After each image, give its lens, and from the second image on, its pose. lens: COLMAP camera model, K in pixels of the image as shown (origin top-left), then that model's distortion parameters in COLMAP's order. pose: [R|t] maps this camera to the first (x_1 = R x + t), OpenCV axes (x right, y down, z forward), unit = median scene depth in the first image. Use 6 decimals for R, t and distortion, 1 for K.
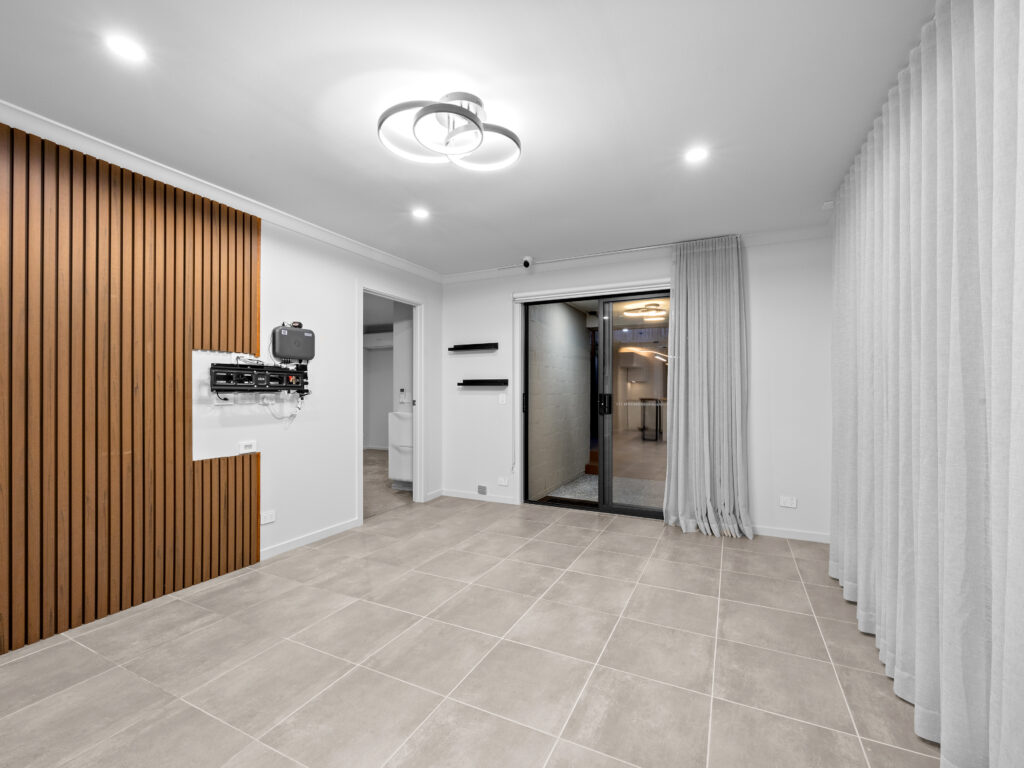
lens RADIAL K [[451.8, 0, 510.9], [0, 451.8, 390.4], [0, 0, 1]] dist [-0.004177, -0.000215]
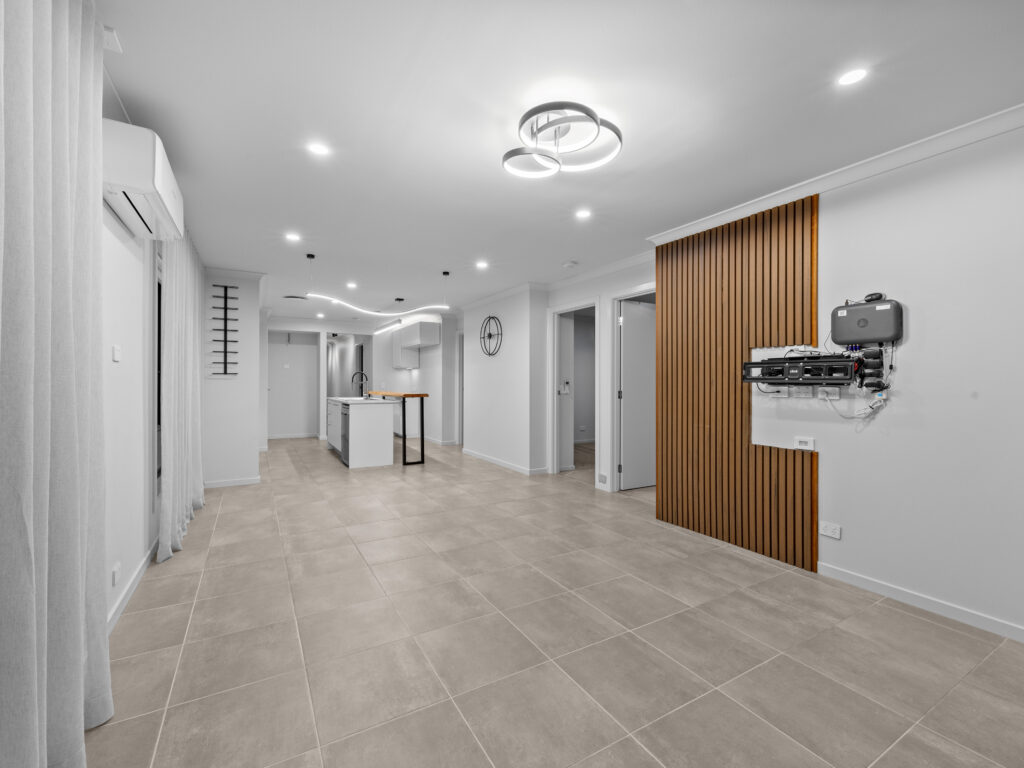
lens RADIAL K [[451.8, 0, 511.8], [0, 451.8, 378.9], [0, 0, 1]] dist [-0.004177, -0.000215]
pose [[-0.557834, -0.008478, -0.829909, 0.571497], [-0.004158, 0.999964, -0.007420, -0.000415], [0.829942, -0.000688, -0.557849, 1.064318]]
